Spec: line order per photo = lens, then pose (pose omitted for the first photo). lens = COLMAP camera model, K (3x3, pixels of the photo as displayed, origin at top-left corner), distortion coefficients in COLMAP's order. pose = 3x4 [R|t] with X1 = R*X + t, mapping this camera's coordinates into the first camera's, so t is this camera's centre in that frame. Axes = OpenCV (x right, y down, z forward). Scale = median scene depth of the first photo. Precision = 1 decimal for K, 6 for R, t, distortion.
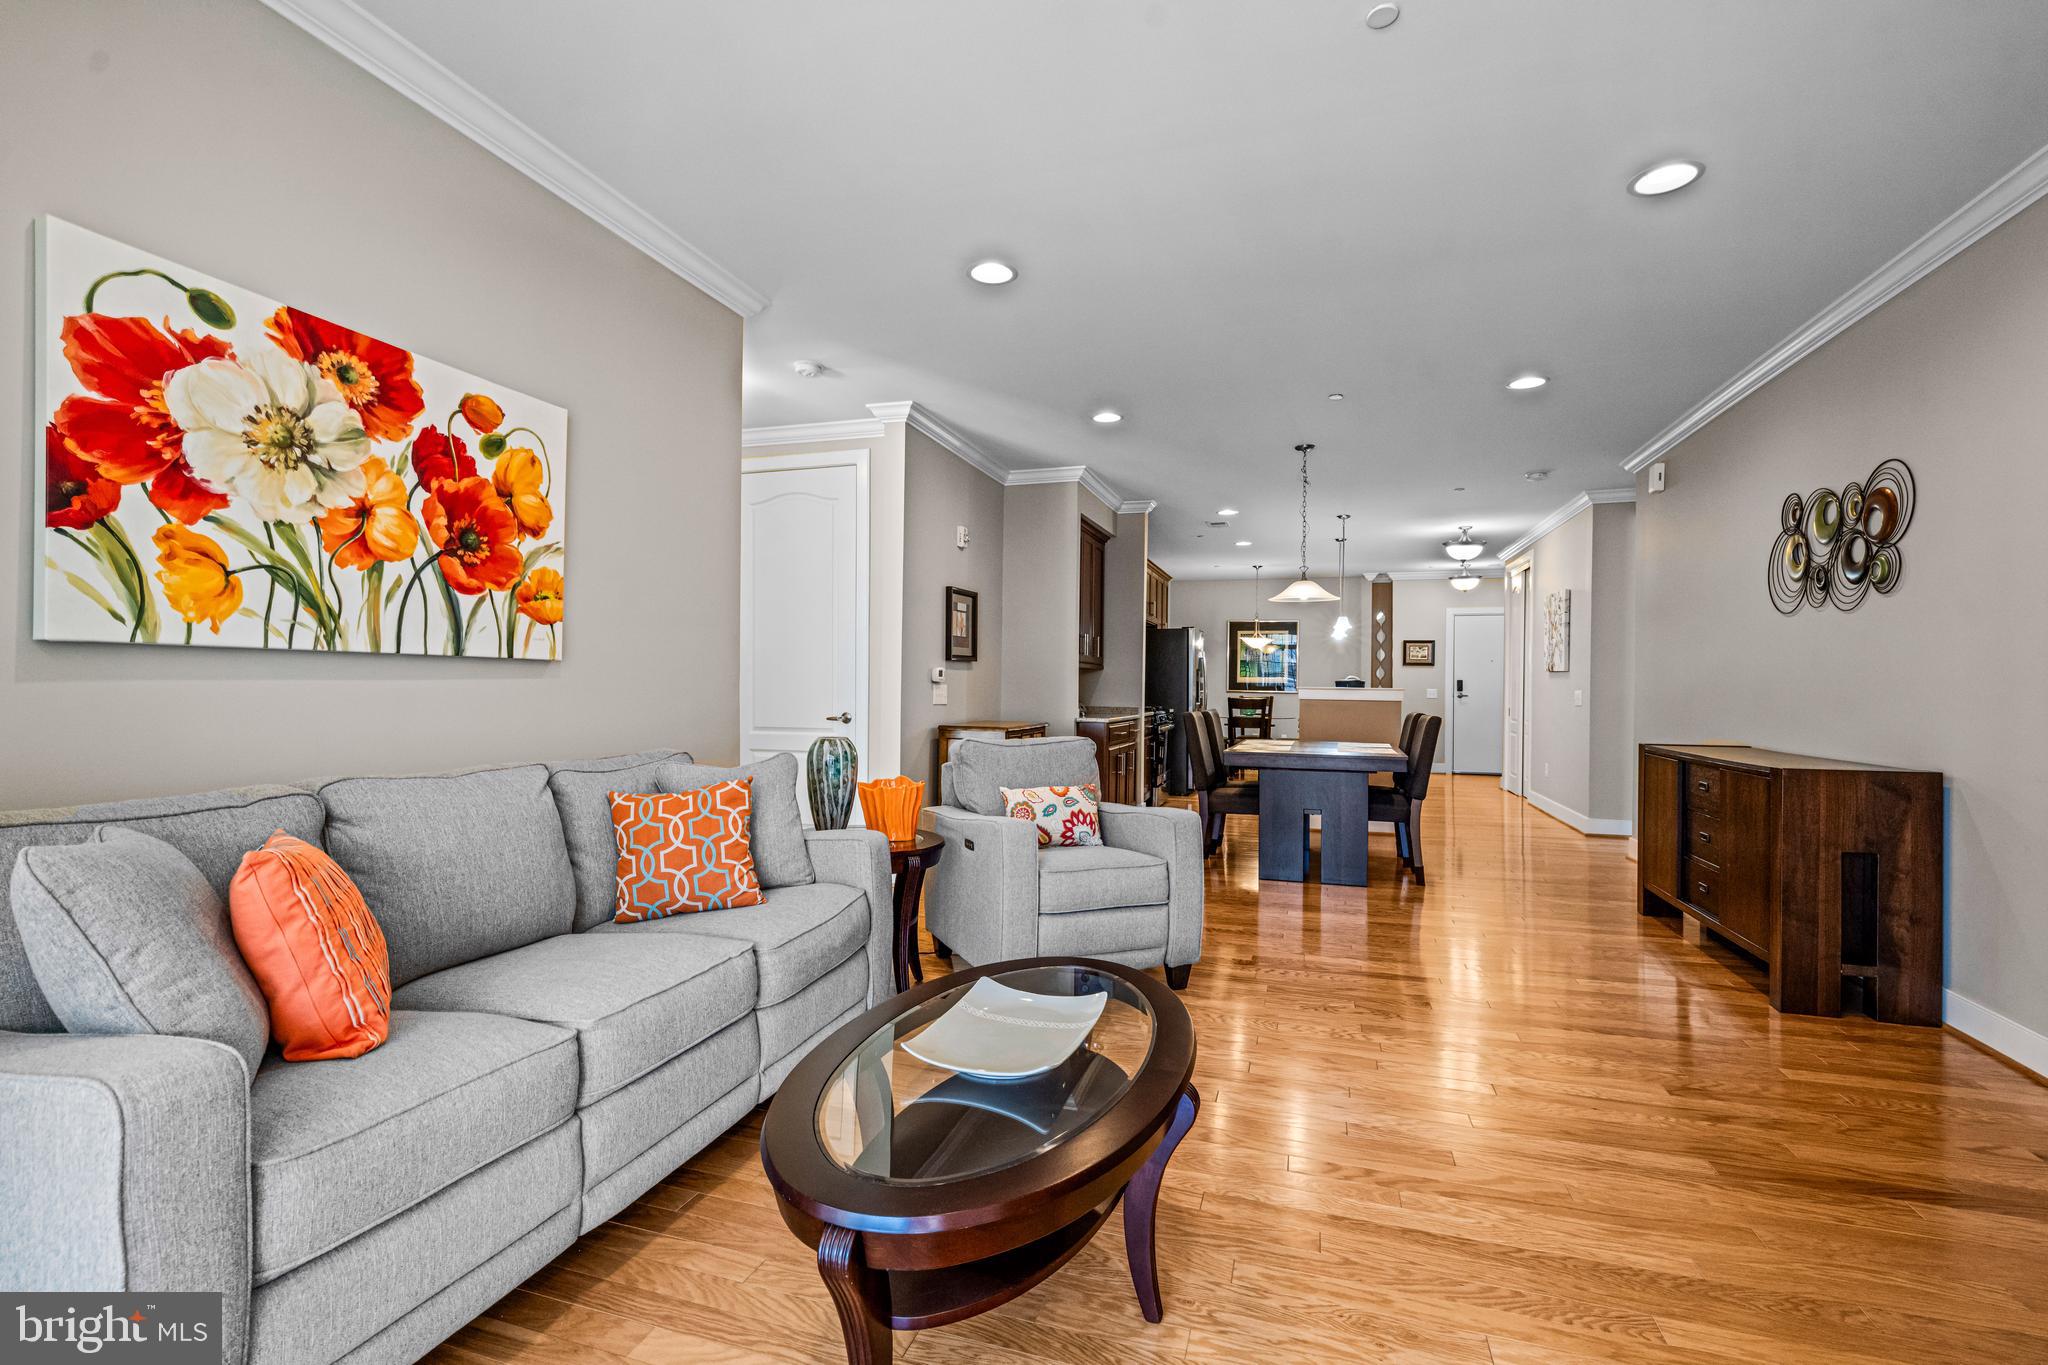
lens RADIAL K [[900.3, 0, 1033.6], [0, 900.3, 688.0], [0, 0, 1]] dist [0.003024, 0.000194]
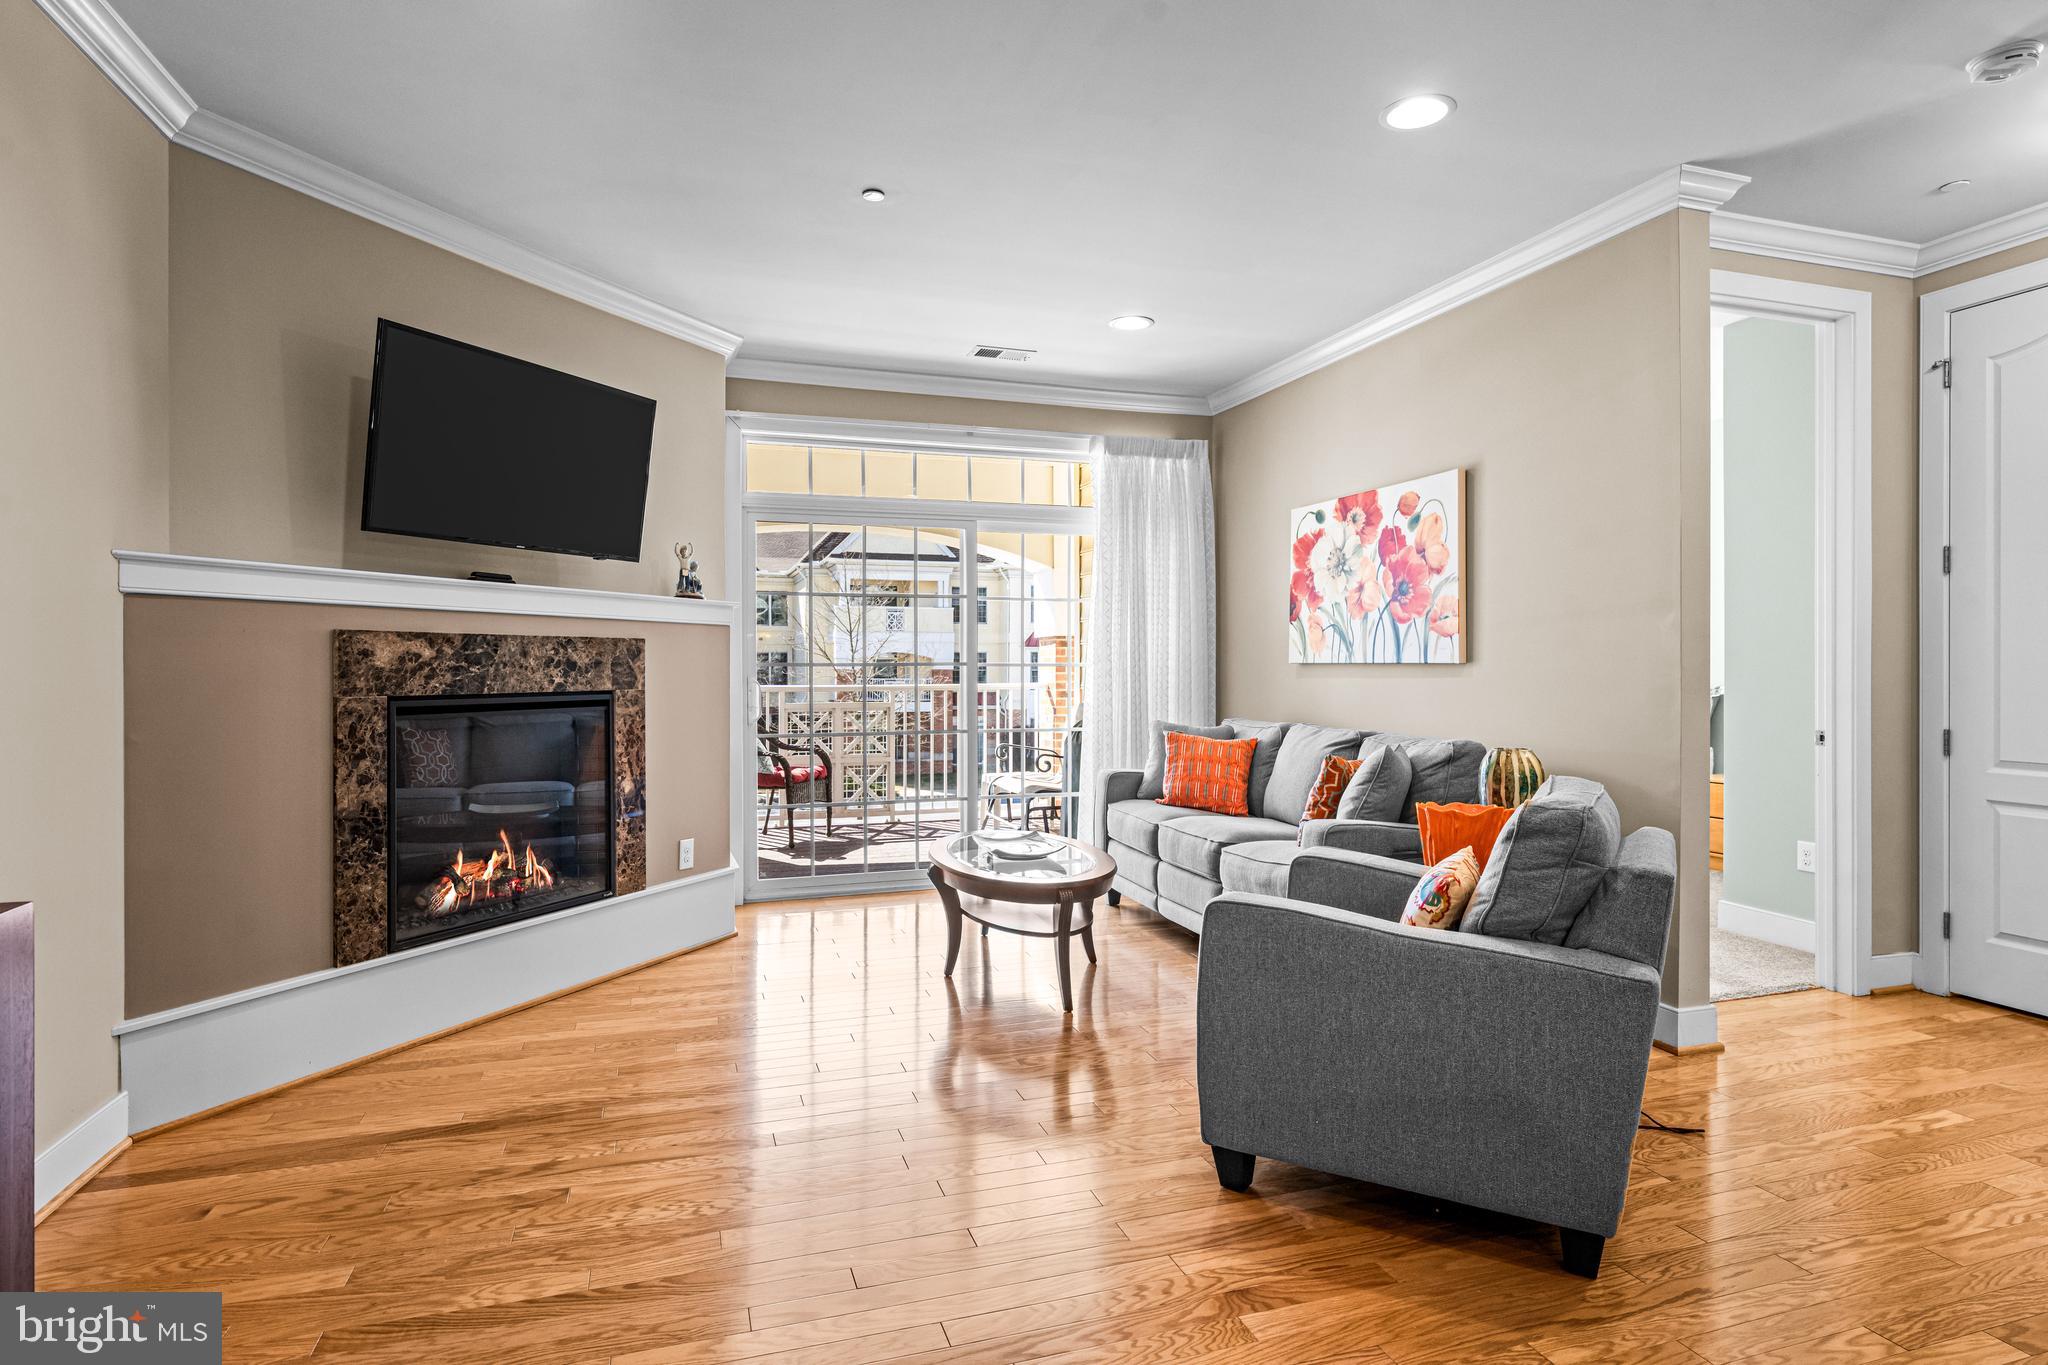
lens RADIAL K [[1093.0, 0, 1018.3], [0, 1093.0, 671.0], [0, 0, 1]] dist [0.000546, -0.000269]
pose [[-0.817395, -0.006191, -0.576045, 0.635285], [-0.009445, 0.999952, 0.002655, -0.012771], [0.576001, 0.007611, -0.817414, 1.364424]]
